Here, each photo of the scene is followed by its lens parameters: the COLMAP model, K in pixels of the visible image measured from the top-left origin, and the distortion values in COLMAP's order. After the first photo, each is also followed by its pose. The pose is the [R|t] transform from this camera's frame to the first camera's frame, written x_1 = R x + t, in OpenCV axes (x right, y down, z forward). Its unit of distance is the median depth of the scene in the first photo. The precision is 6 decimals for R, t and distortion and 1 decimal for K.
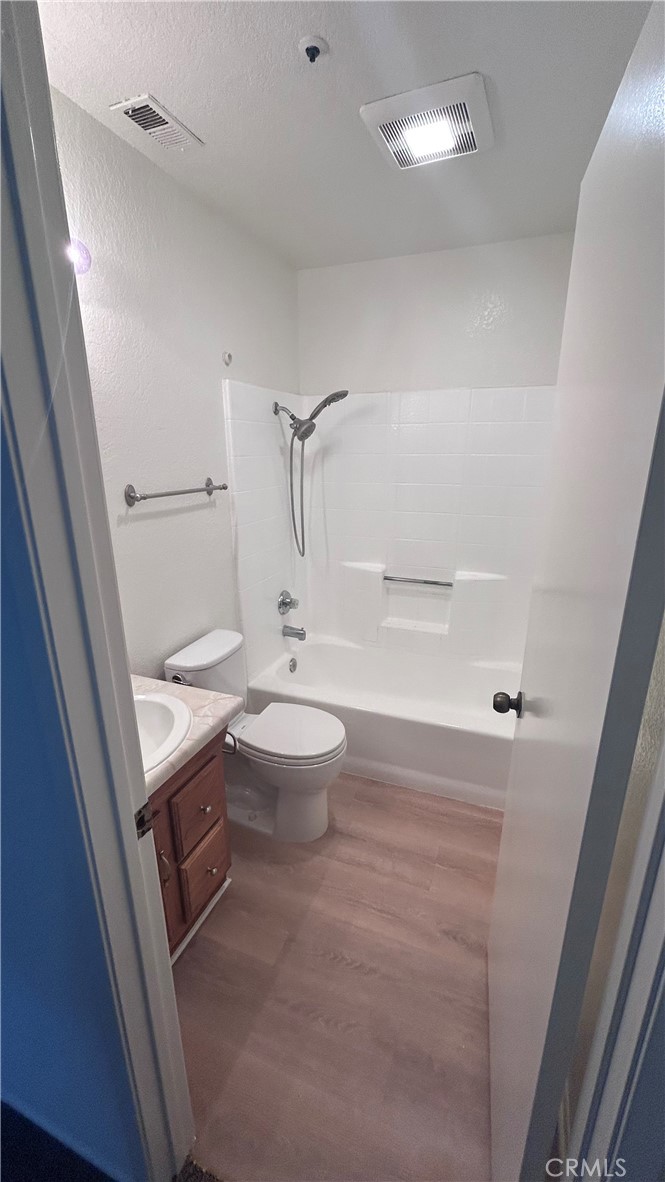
lens RADIAL K [[483.7, 0, 332.5], [0, 483.7, 591.0], [0, 0, 1]] dist [0.000439, 0.000647]
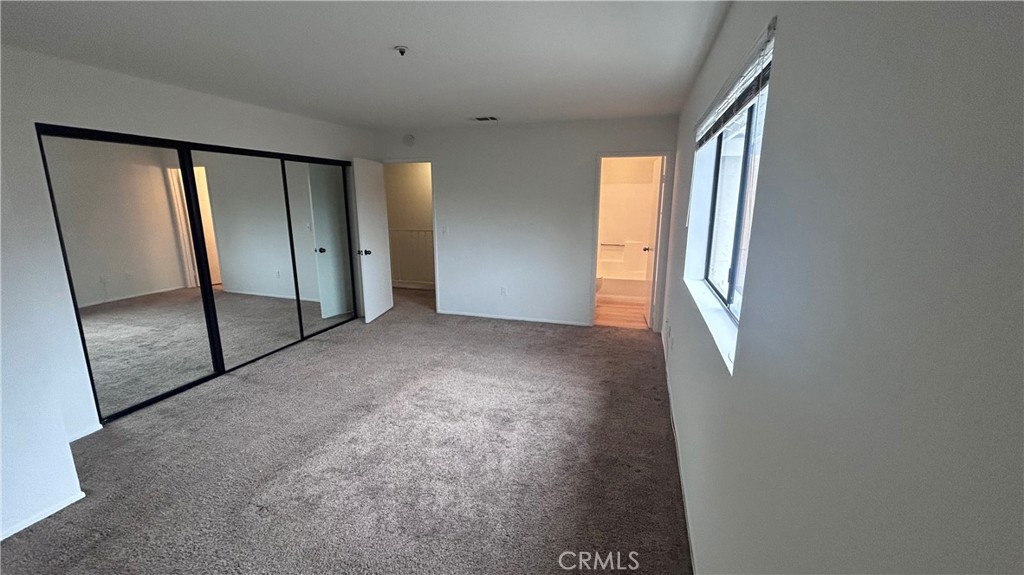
lens RADIAL K [[419.0, 0, 512.0], [0, 419.0, 287.5], [0, 0, 1]] dist [0.000439, 0.000647]
pose [[0.996517, -0.015590, 0.081924, -0.703433], [0.022607, 0.996087, -0.085433, 0.470167], [-0.080272, 0.086988, 0.992970, -1.618831]]
